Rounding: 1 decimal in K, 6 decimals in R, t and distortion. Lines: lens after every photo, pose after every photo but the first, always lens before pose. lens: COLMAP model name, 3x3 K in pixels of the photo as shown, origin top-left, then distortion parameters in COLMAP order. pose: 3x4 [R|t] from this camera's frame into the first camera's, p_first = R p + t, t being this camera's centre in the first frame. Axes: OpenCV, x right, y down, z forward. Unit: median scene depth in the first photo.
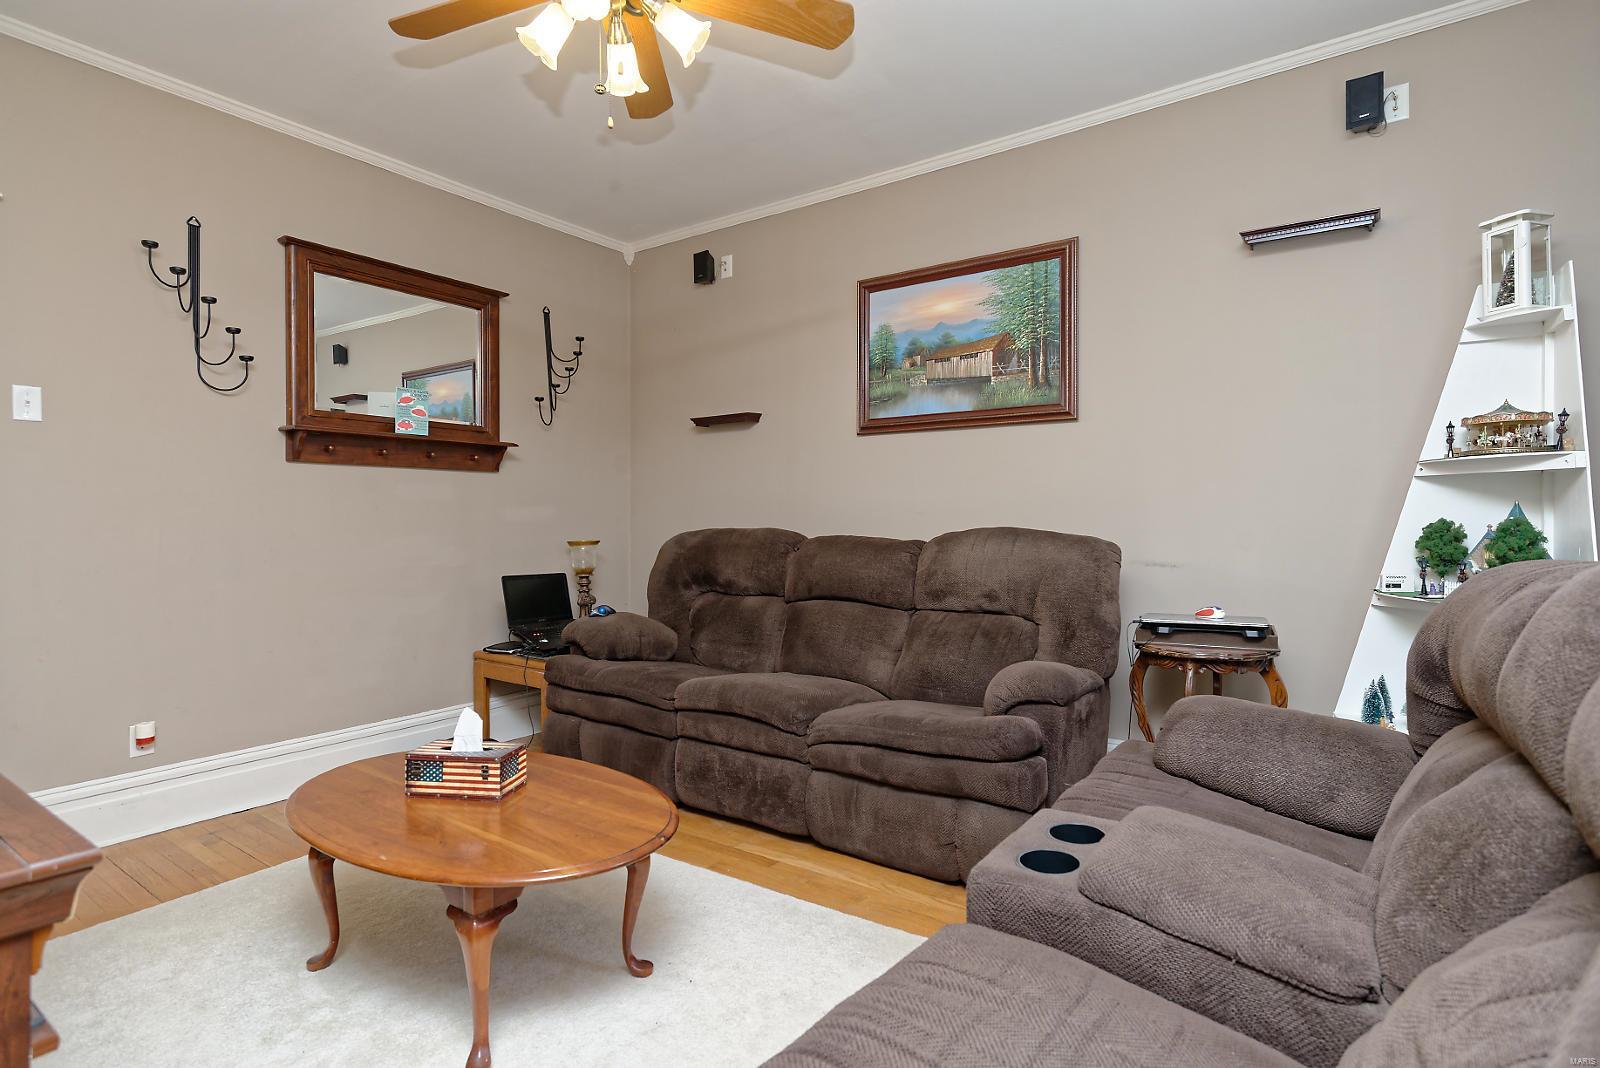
lens RADIAL K [[812.9, 0, 786.5], [0, 812.9, 514.6], [0, 0, 1]] dist [-0.000027, 0.000440]
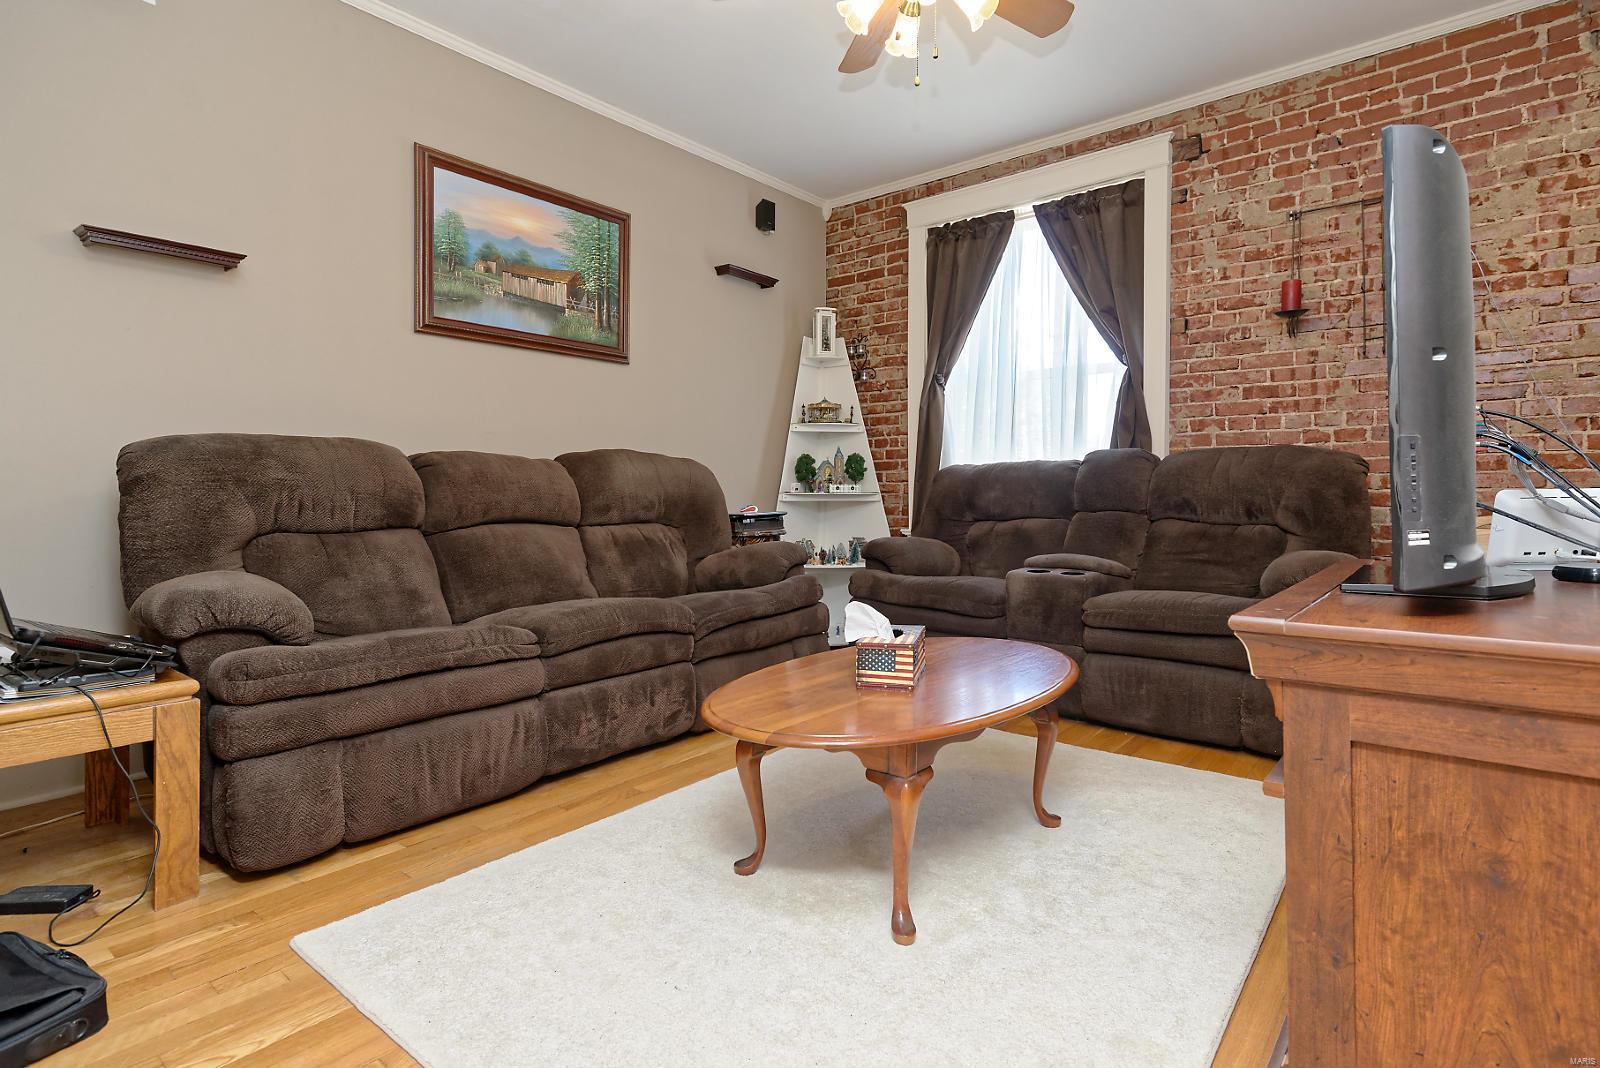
lens RADIAL K [[812.9, 0, 822.6], [0, 812.9, 502.1], [0, 0, 1]] dist [-0.000027, 0.000440]
pose [[0.043325, -0.010602, 0.999005, -0.837819], [-0.005254, 0.999927, 0.010839, 0.074054], [-0.999047, -0.005719, 0.043266, 0.646580]]
